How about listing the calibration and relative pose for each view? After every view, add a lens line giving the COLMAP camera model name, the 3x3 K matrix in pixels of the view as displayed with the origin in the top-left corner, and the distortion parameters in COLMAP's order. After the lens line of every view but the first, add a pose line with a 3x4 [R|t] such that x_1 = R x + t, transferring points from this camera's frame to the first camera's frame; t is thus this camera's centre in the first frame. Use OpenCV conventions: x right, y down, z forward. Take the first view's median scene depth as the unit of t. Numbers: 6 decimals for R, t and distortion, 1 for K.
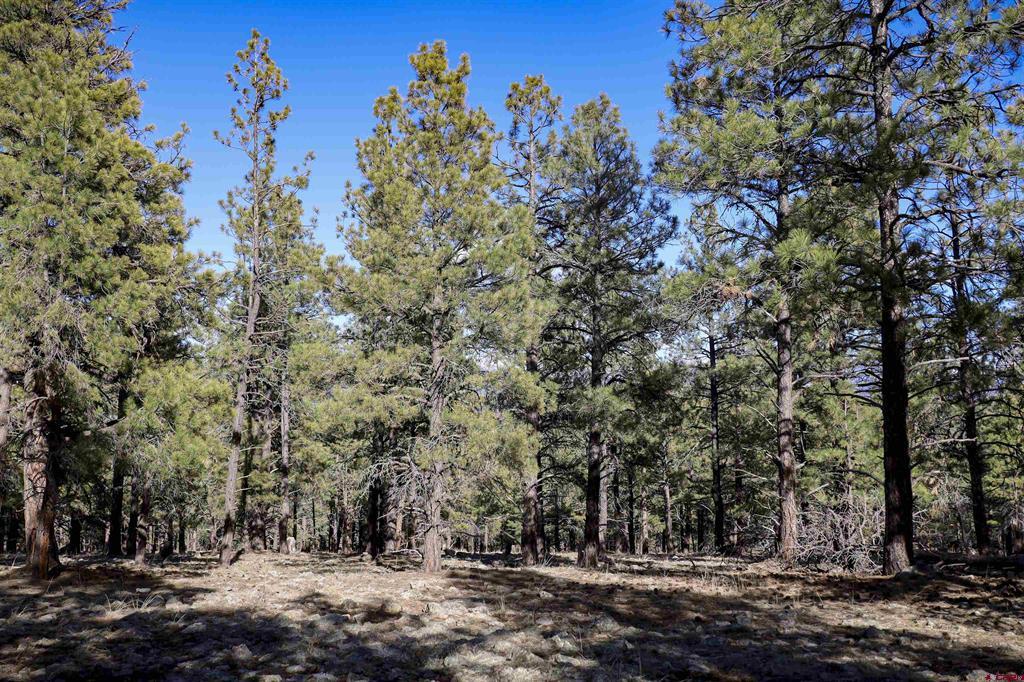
lens RADIAL K [[1011.1, 0, 511.6], [0, 1011.1, 341.7], [0, 0, 1]] dist [0.014579, 0.000000]
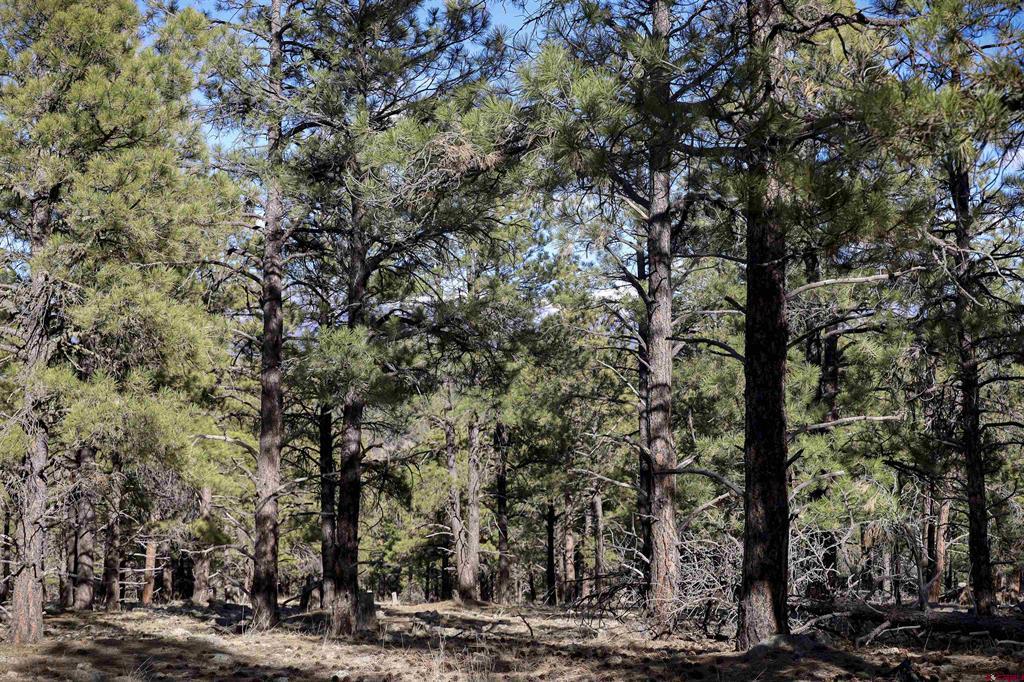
lens RADIAL K [[1594.2, 0, 512.1], [0, 1594.2, 341.4], [0, 0, 1]] dist [-0.040046, 0.000000]
pose [[0.999150, 0.004571, 0.040958, 0.146707], [-0.006426, 0.998955, 0.045252, 0.010213], [-0.040709, -0.045477, 0.998136, 0.078353]]
